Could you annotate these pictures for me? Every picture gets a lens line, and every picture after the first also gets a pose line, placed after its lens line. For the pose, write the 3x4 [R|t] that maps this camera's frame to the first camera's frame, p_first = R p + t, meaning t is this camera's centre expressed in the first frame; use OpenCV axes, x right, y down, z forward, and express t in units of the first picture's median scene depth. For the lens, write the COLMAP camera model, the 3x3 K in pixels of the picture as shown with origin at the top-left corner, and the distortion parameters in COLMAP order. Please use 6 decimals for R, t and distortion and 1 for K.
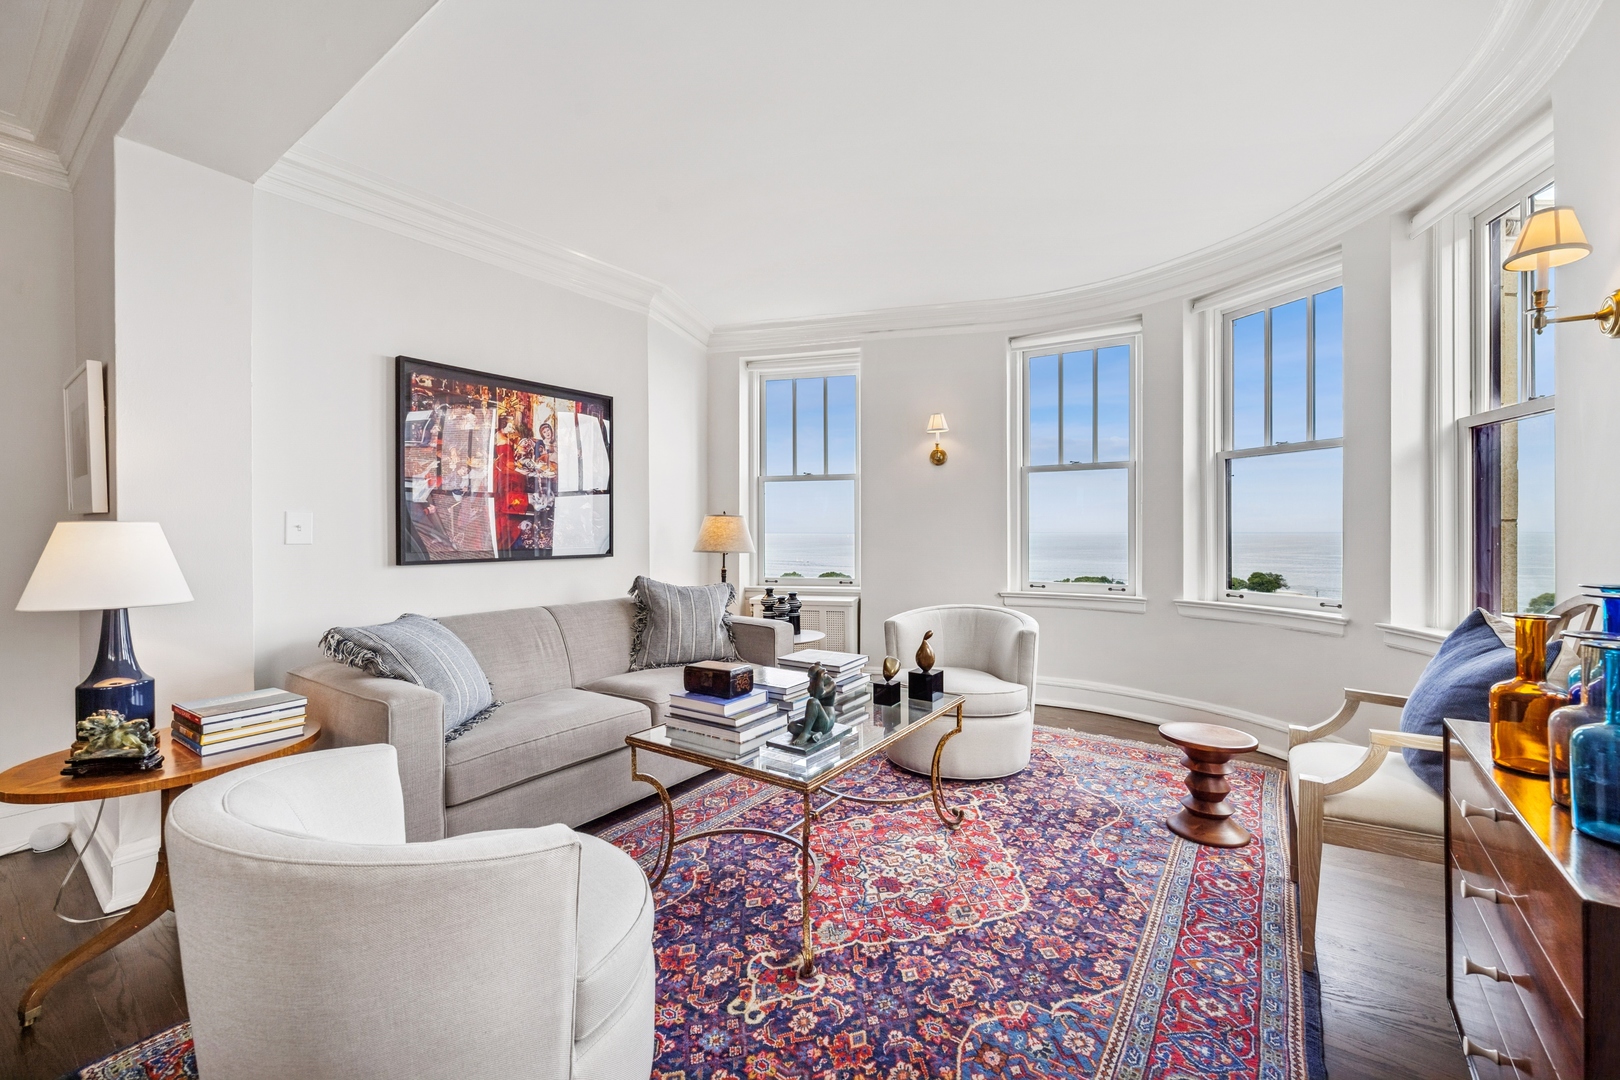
lens RADIAL K [[652.2, 0, 807.6], [0, 652.2, 534.0], [0, 0, 1]] dist [0.000392, 0.000063]
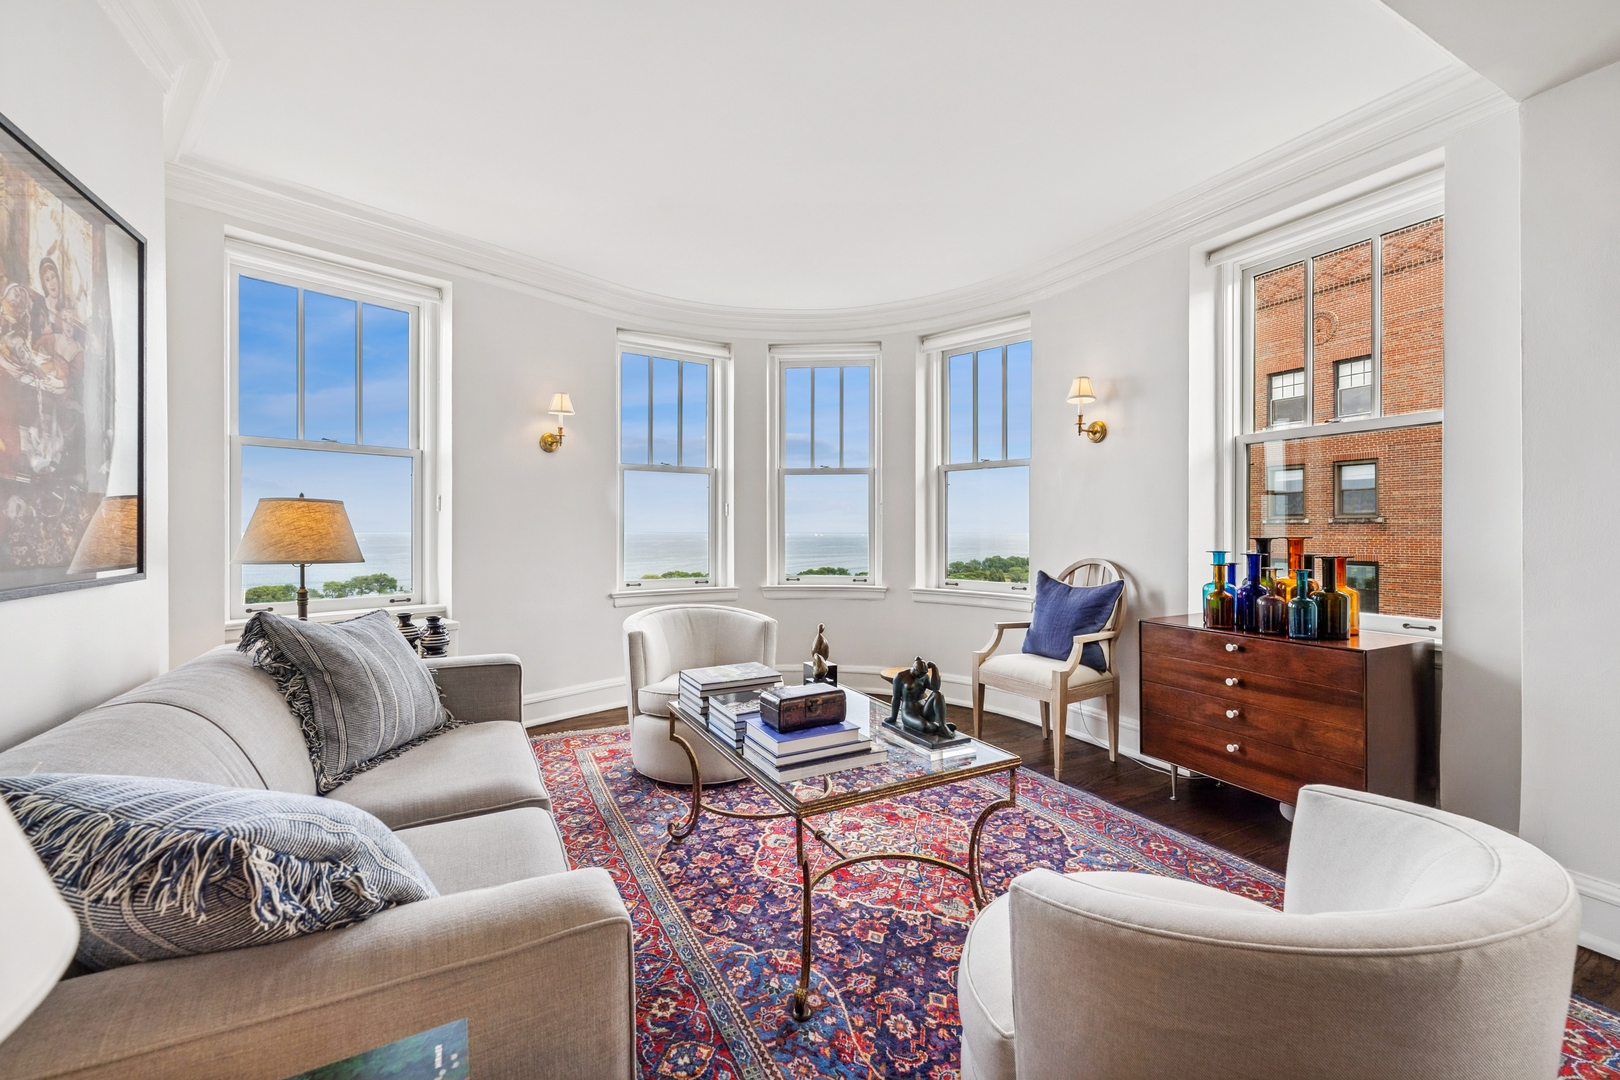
lens RADIAL K [[667.8, 0, 809.4], [0, 667.8, 531.6], [0, 0, 1]] dist [-0.000835, 0.000109]
pose [[0.451205, 0.001774, 0.892419, -0.610493], [0.002156, 0.999993, -0.003078, 0.003281], [-0.892418, 0.003313, 0.451198, 0.425080]]
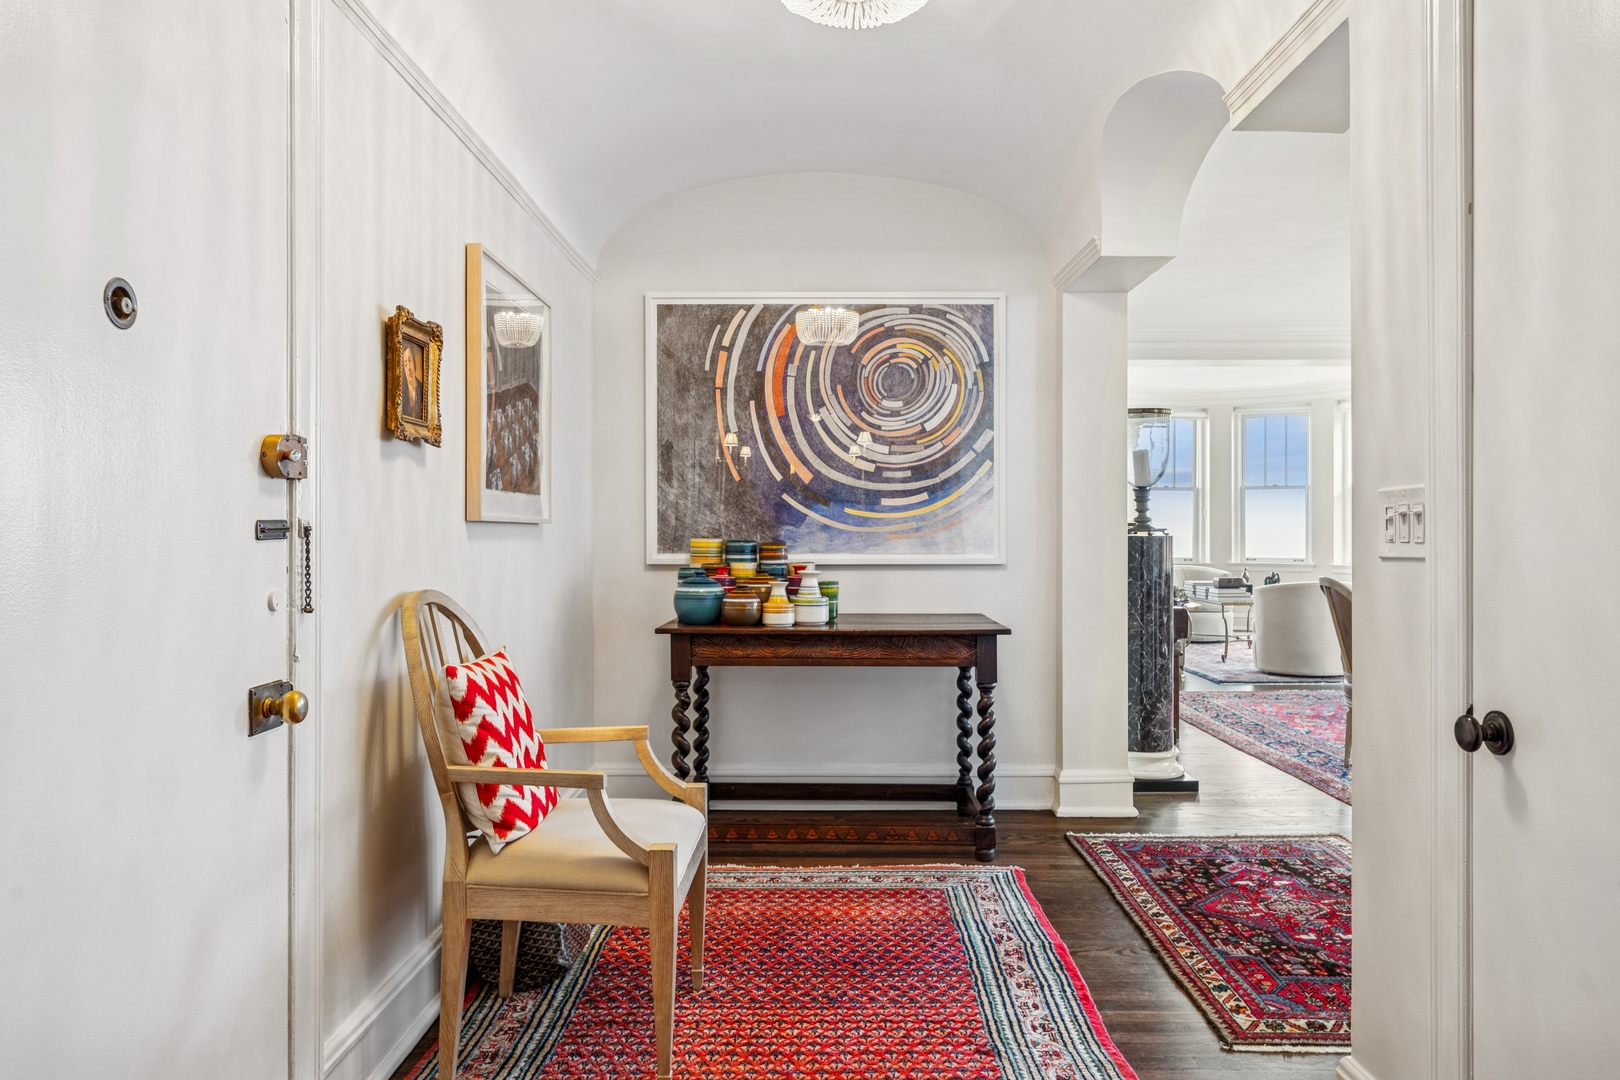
lens RADIAL K [[1089.0, 0, 810.0], [0, 1089.0, 540.0], [0, 0, 1]] dist [-0.019849, -0.000958]
pose [[0.813069, 0.005972, 0.582137, -2.715939], [0.000130, 0.999945, -0.010440, 0.078650], [-0.582167, 0.008564, 0.813024, -1.034223]]
